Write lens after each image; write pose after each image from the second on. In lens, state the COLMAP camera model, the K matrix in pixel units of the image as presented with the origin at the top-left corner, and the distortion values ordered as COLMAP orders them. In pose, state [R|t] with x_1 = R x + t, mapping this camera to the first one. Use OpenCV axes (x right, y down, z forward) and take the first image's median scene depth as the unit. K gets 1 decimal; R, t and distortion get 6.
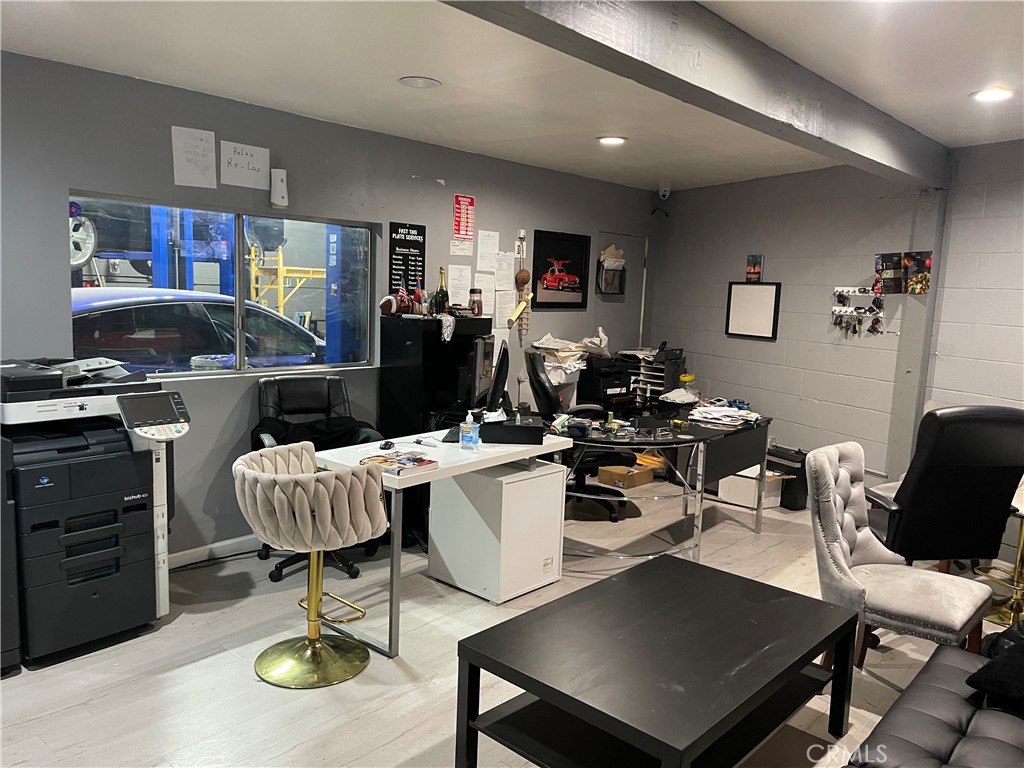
lens RADIAL K [[765.7, 0, 512.0], [0, 765.7, 384.0], [0, 0, 1]] dist [0.065514, -0.091152]
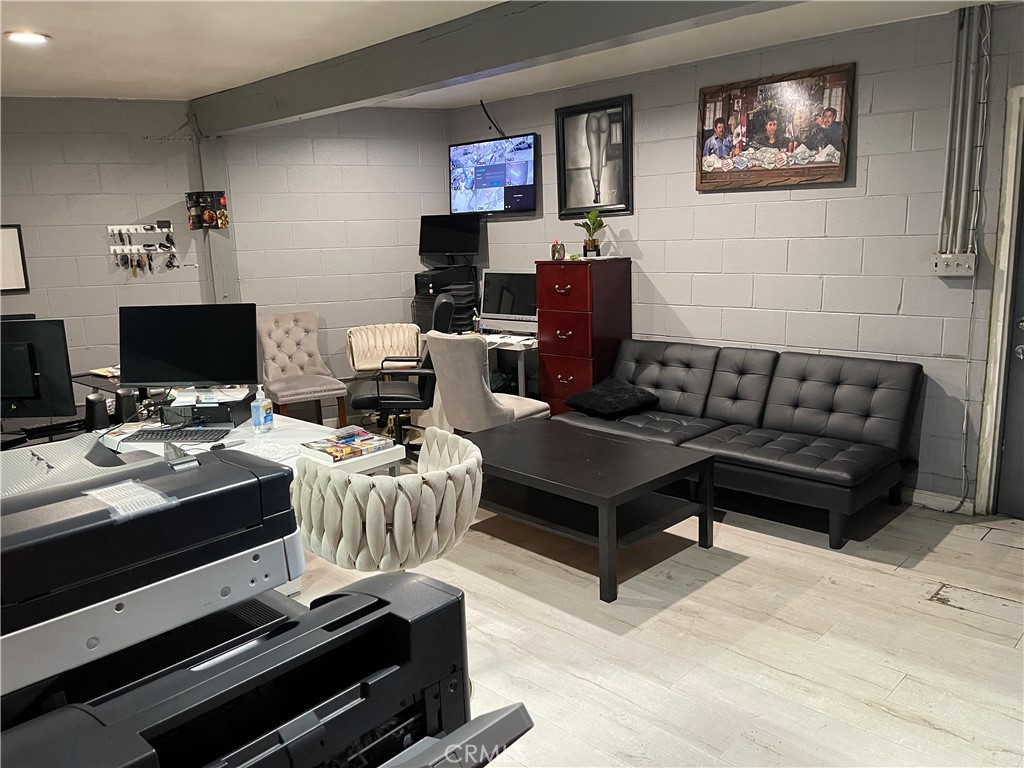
lens RADIAL K [[768.6, 0, 514.9], [0, 768.6, 373.9], [0, 0, 1]] dist [0.072205, -0.102587]
pose [[0.041147, -0.217156, 0.975269, -0.631204], [0.160065, 0.964922, 0.208099, -0.076467], [-0.986249, 0.147543, 0.074463, 0.505283]]
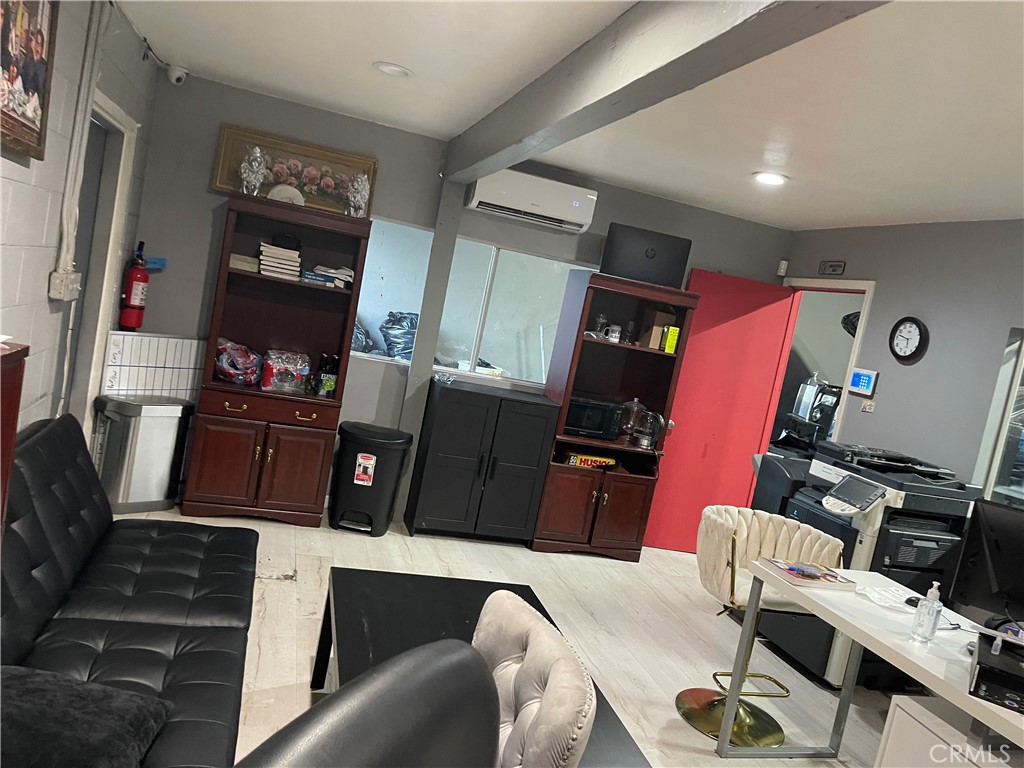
lens RADIAL K [[768.6, 0, 514.9], [0, 768.6, 373.9], [0, 0, 1]] dist [0.072205, -0.102587]
pose [[-0.524063, -0.062578, -0.849377, 0.522252], [-0.319905, 0.938734, 0.128219, -0.077389], [0.789315, 0.338915, -0.511975, 0.749694]]
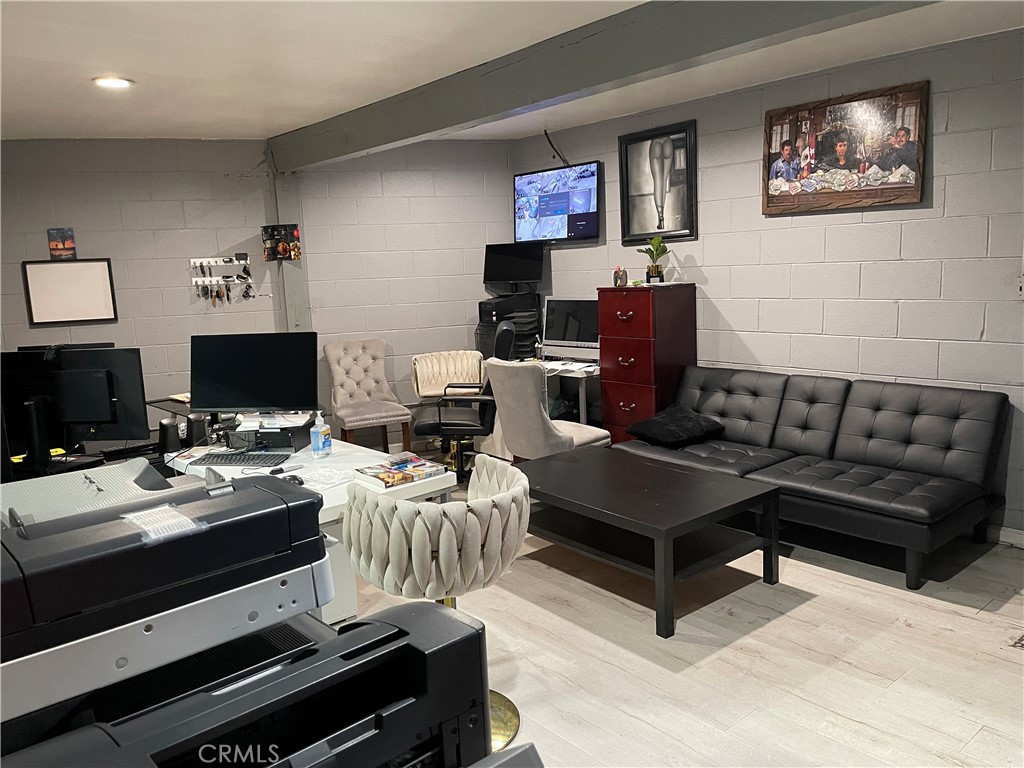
lens RADIAL K [[768.6, 0, 514.9], [0, 768.6, 373.9], [0, 0, 1]] dist [0.072205, -0.102587]
pose [[0.138473, -0.184095, 0.973105, -0.627002], [0.174788, 0.971690, 0.158955, -0.073931], [-0.974820, 0.148076, 0.166730, 0.483883]]
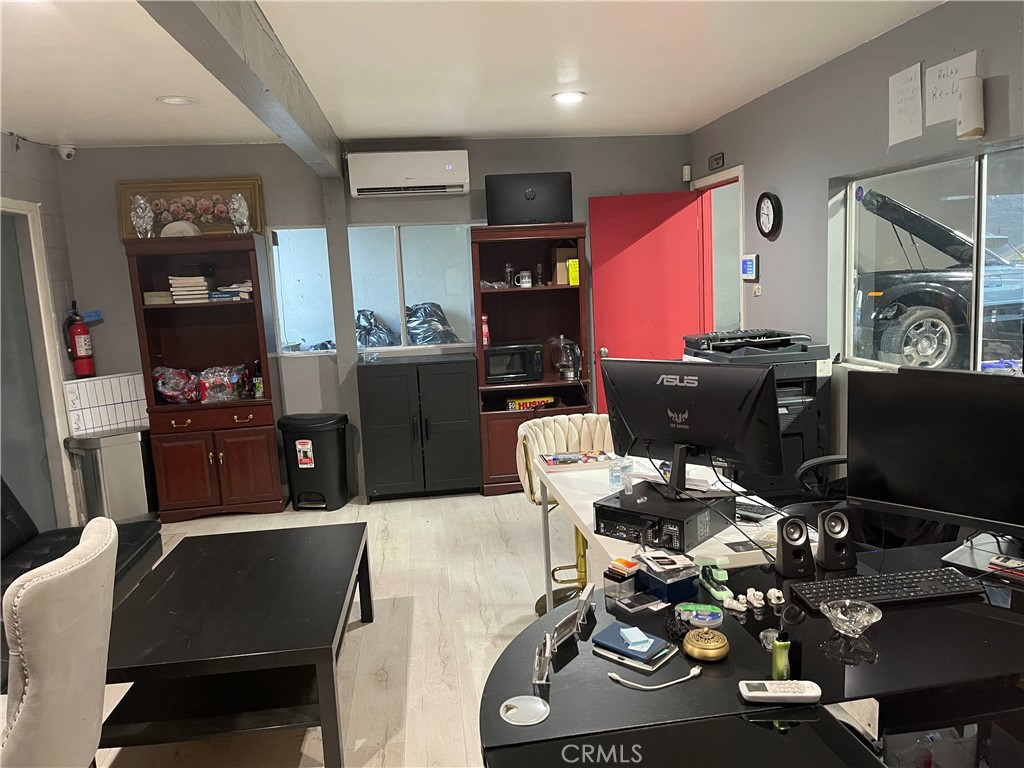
lens RADIAL K [[765.7, 0, 512.0], [0, 765.7, 384.0], [0, 0, 1]] dist [0.065514, -0.091152]
pose [[-0.656578, 0.106319, -0.746727, 0.395733], [-0.075136, 0.975872, 0.205010, -0.116168], [0.750507, 0.190711, -0.632747, 1.016176]]
